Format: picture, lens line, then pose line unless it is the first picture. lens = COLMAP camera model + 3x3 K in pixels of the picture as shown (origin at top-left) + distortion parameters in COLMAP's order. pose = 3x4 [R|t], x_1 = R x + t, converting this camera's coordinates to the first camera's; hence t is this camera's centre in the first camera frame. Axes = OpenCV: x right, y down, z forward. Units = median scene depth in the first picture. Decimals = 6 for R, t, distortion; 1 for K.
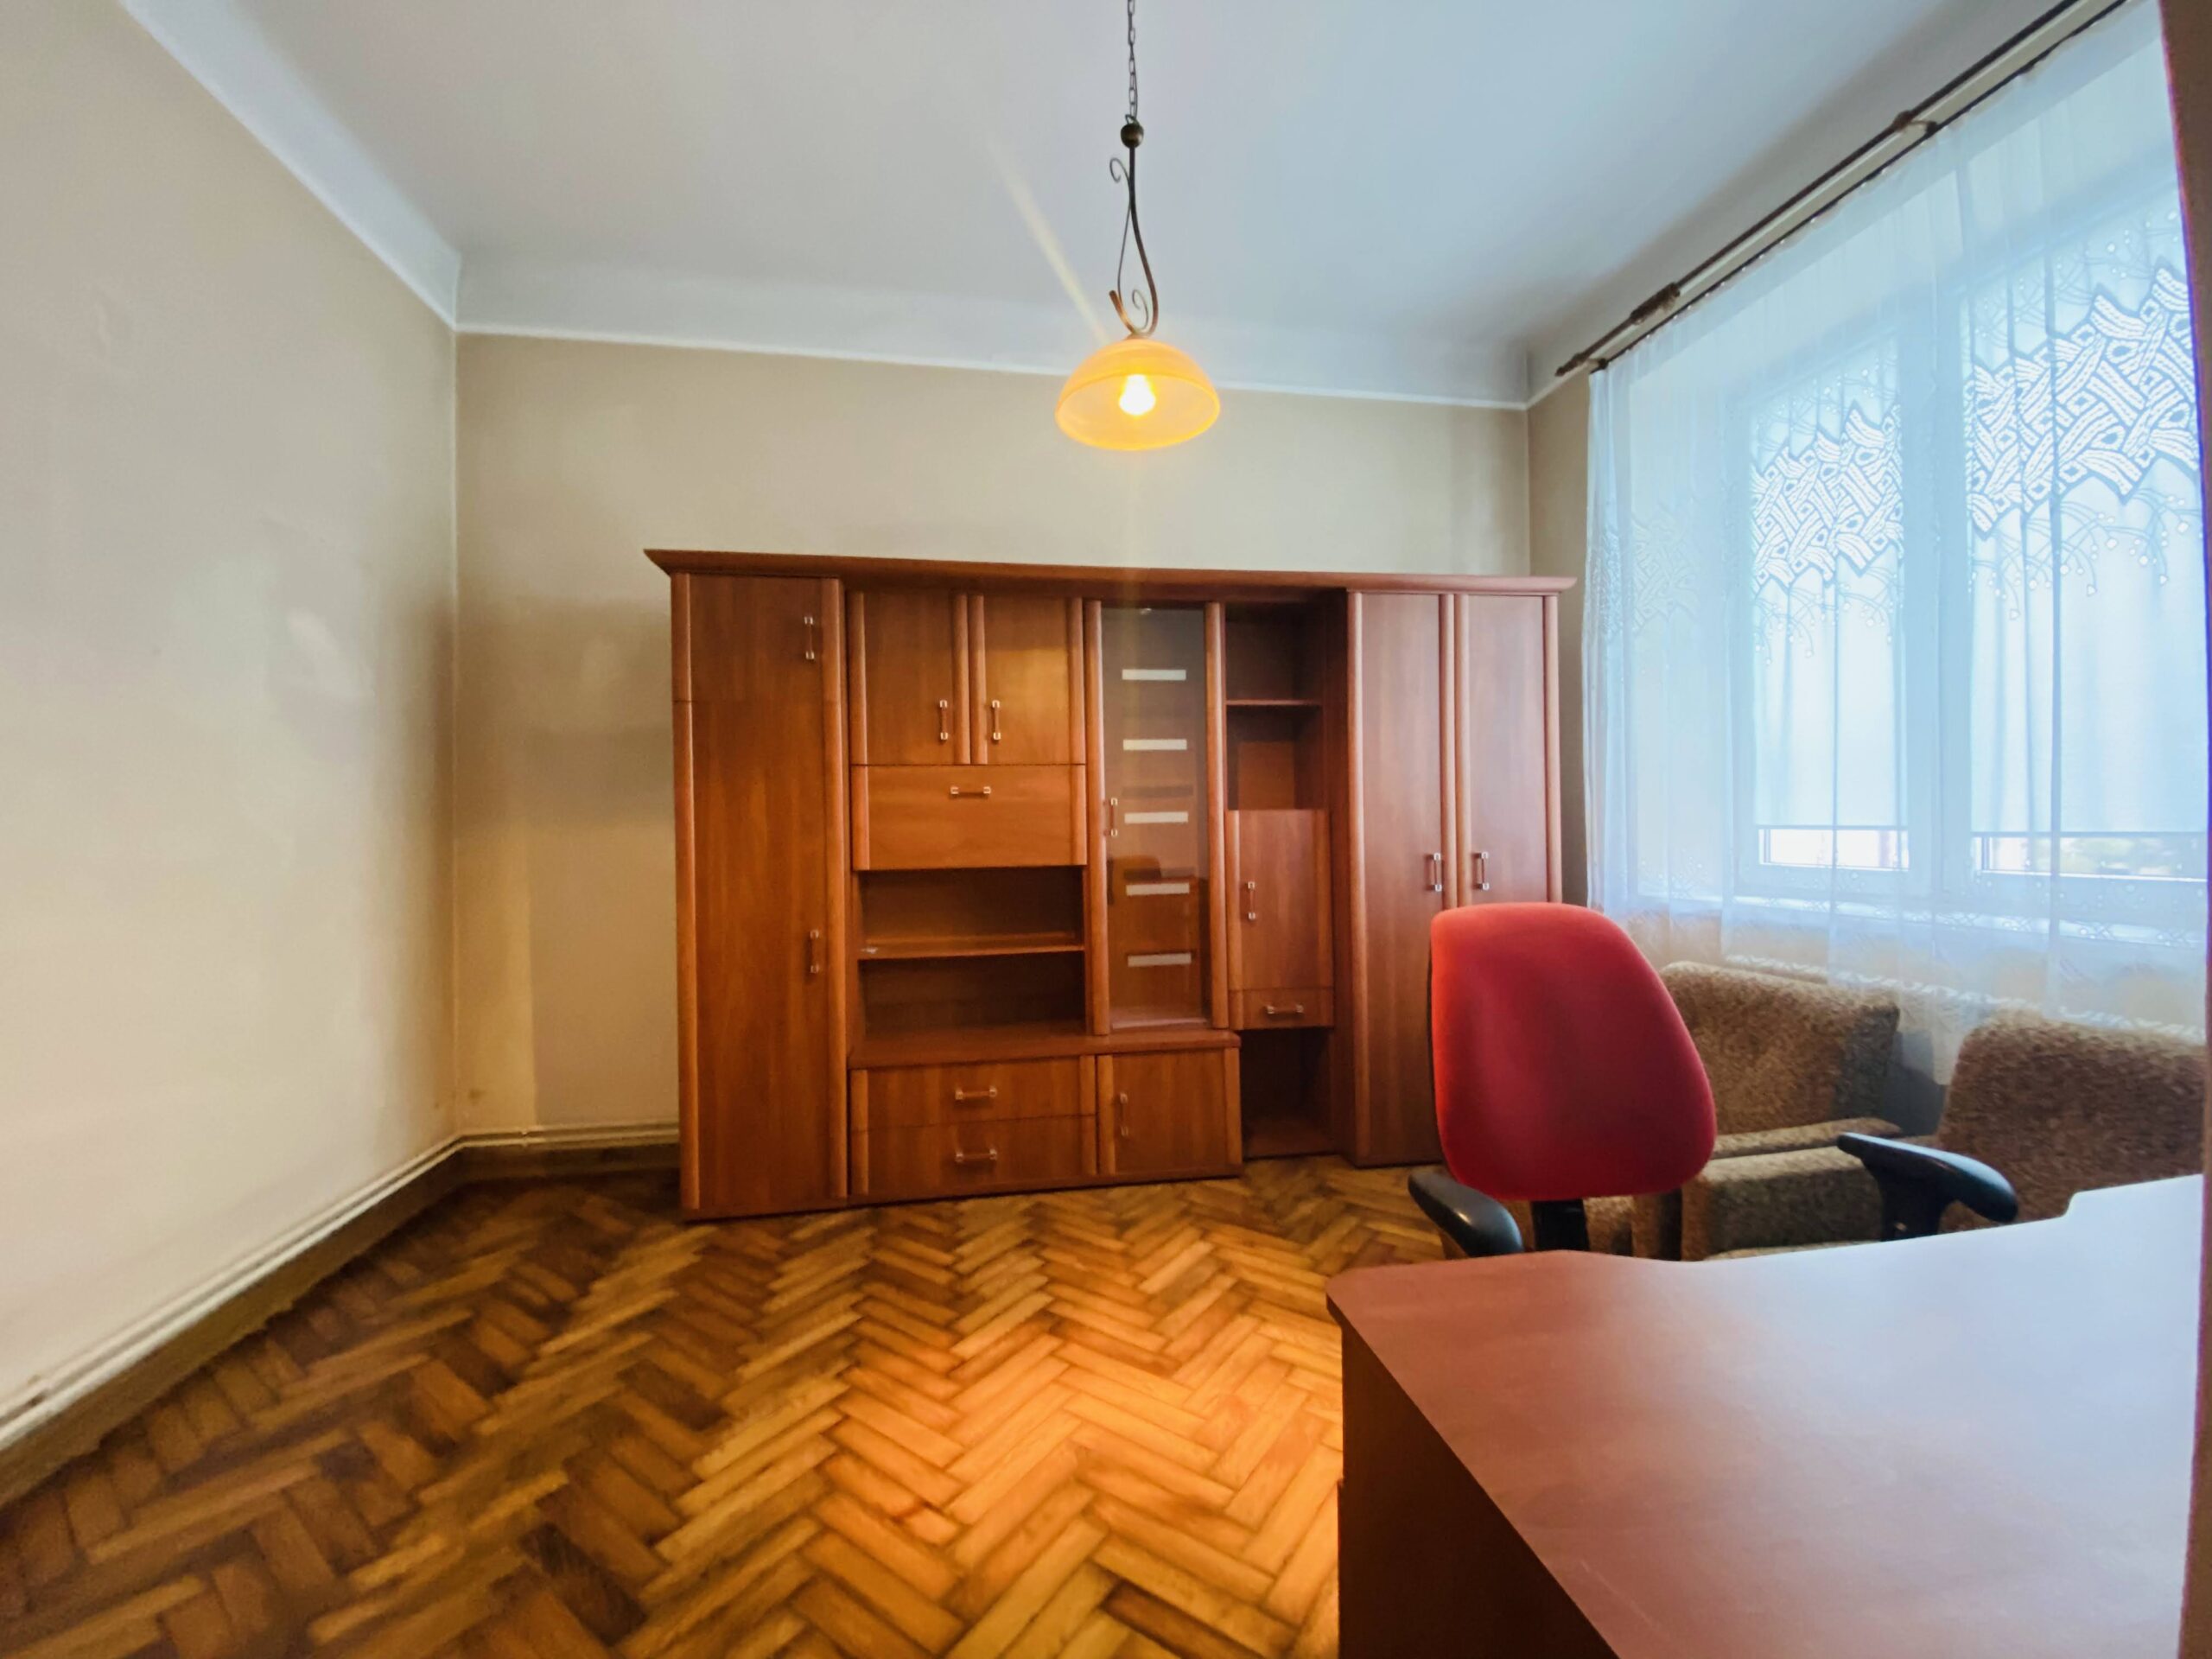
lens RADIAL K [[895.2, 0, 1108.7], [0, 895.2, 821.7], [0, 0, 1]] dist [0.038419, -0.000077]
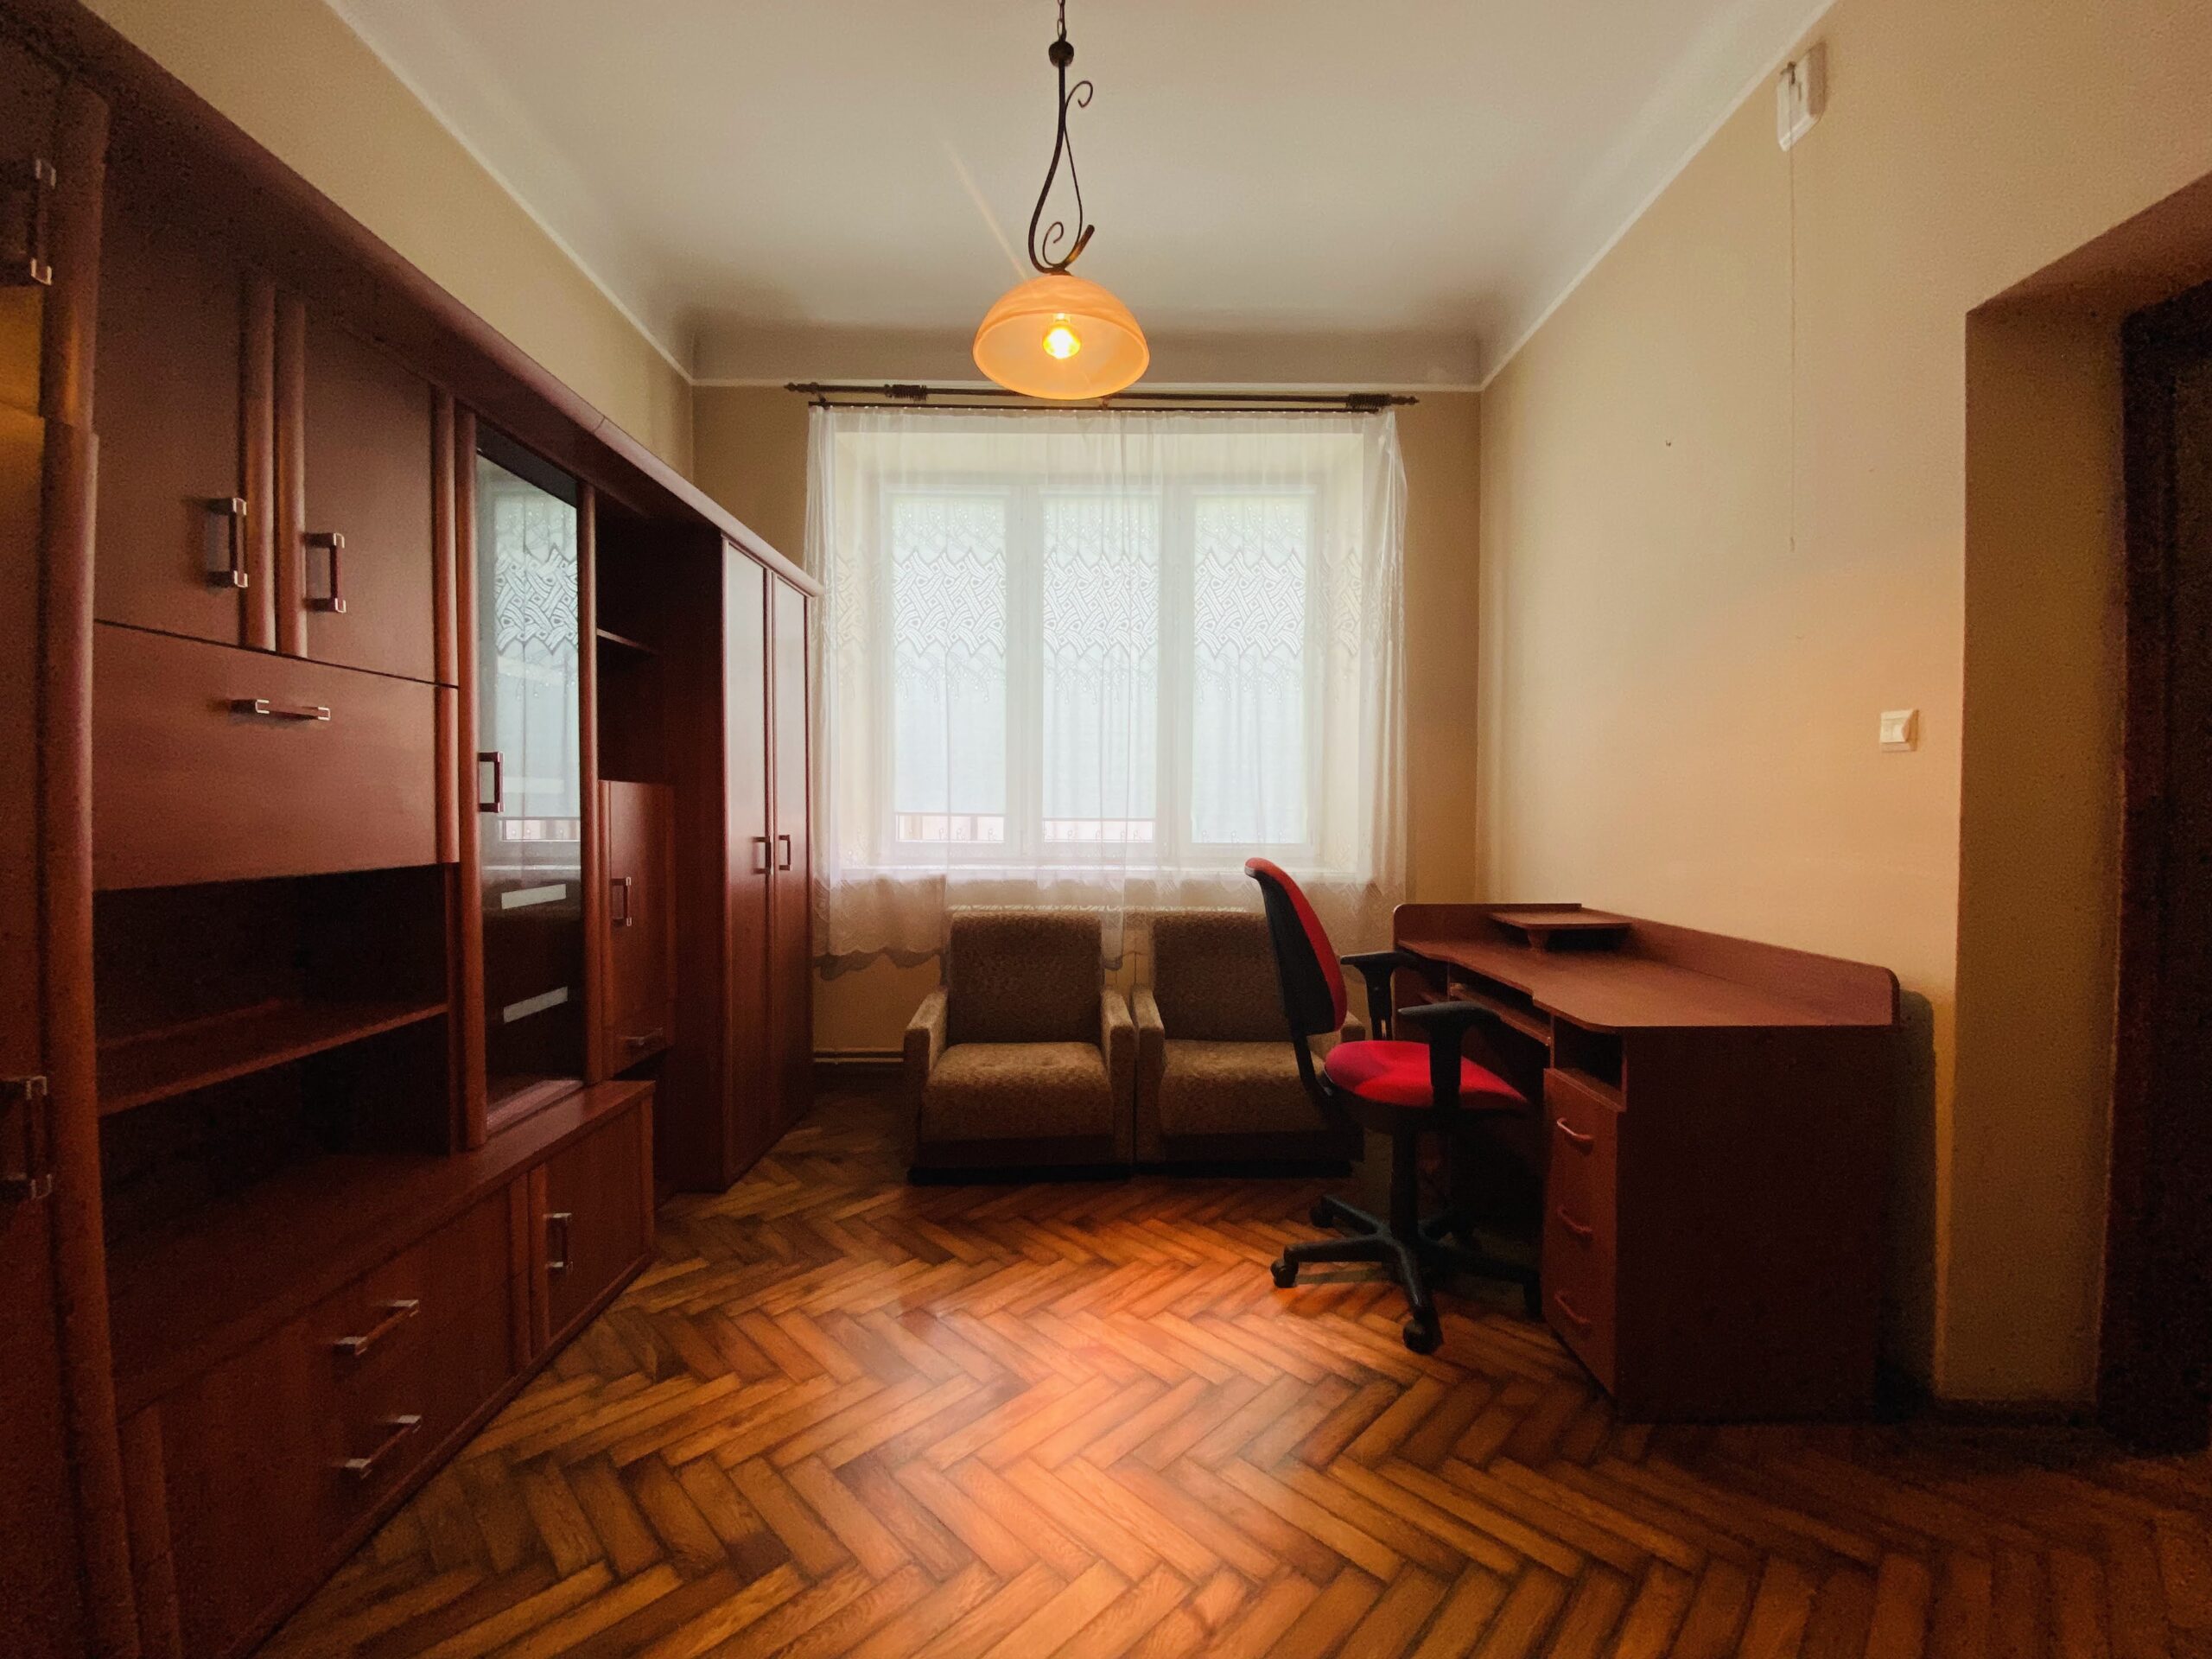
lens RADIAL K [[896.1, 0, 1106.0], [0, 896.1, 829.5], [0, 0, 1]] dist [-0.009748, -0.000036]
pose [[0.175617, -0.002757, 0.984455, -0.553248], [-0.006912, 0.999968, 0.004034, 0.023603], [-0.984434, -0.007512, 0.175592, 0.514726]]
